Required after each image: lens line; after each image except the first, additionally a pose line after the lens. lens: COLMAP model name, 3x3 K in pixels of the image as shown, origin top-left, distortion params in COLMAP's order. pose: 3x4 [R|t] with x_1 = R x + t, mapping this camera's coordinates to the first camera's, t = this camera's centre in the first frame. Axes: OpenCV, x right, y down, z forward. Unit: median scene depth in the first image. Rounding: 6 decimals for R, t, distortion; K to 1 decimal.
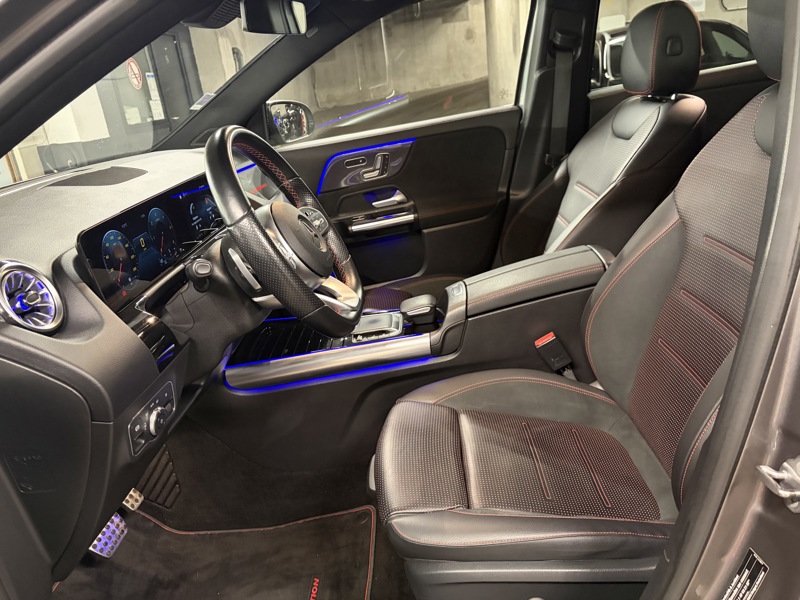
lens RADIAL K [[611.5, 0, 400.0], [0, 611.5, 300.0], [0, 0, 1]] dist [0.062910, -0.079926]
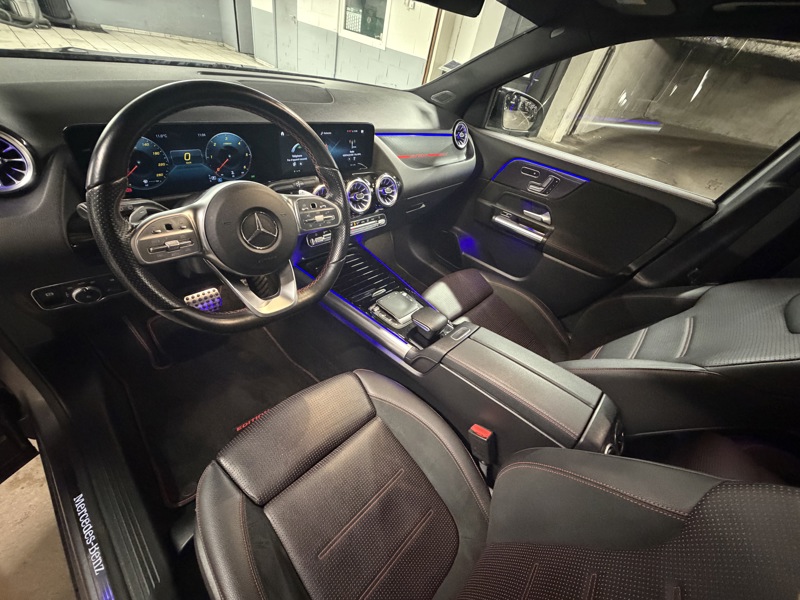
lens RADIAL K [[320.7, 0, 400.0], [0, 320.7, 300.0], [0, 0, 1]] dist [-0.000430, 0.000664]
pose [[0.683394, 0.639717, -0.351760, 0.128563], [-0.497074, 0.760623, 0.417577, -0.173831], [0.534687, -0.110519, 0.837792, 0.338394]]
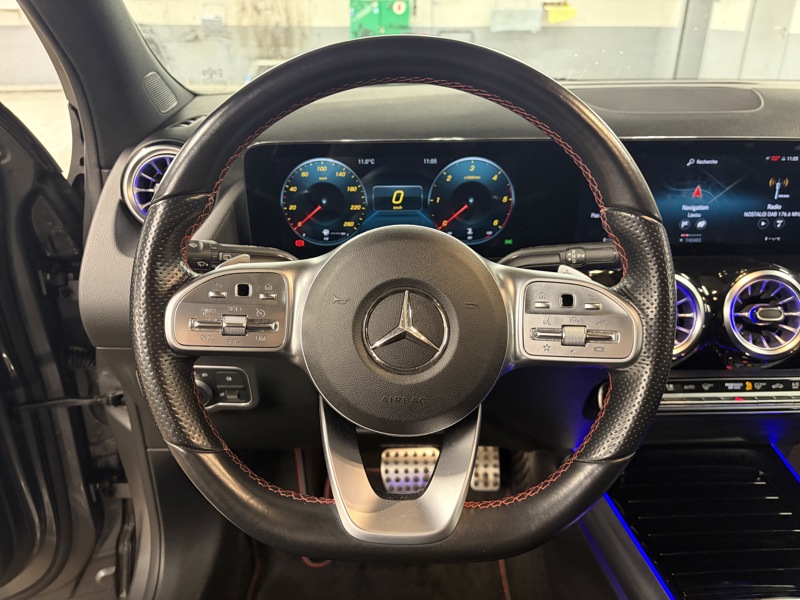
lens RADIAL K [[611.5, 0, 400.0], [0, 611.5, 300.0], [0, 0, 1]] dist [0.062910, -0.079926]
pose [[0.039248, 0.527472, -0.848665, 0.098046], [-0.349140, 0.803026, 0.482959, -0.162221], [0.936248, 0.277348, 0.215679, 0.448865]]
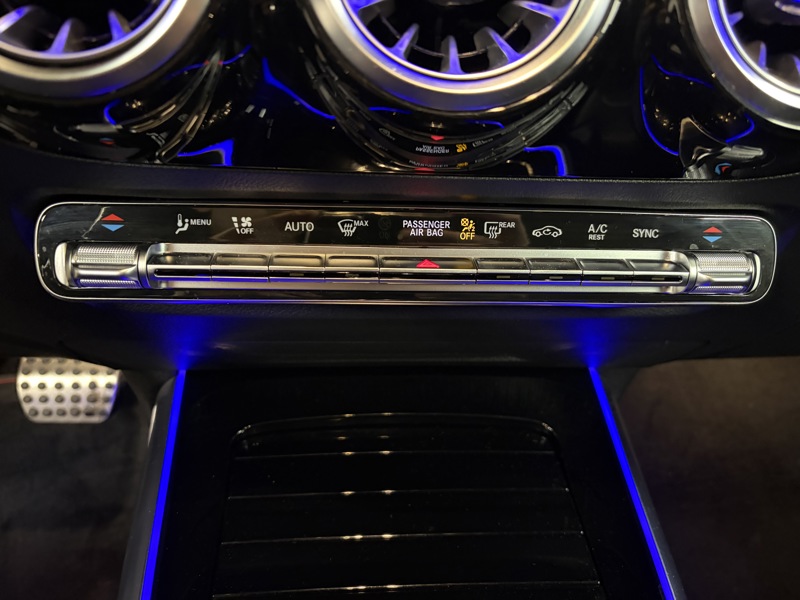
lens RADIAL K [[611.5, 0, 400.0], [0, 611.5, 300.0], [0, 0, 1]] dist [0.062910, -0.079926]
pose [[0.044467, 0.672765, -0.738519, -0.061796], [-0.396554, 0.690401, 0.605055, -0.084130], [0.916934, 0.265958, 0.297488, 0.670494]]
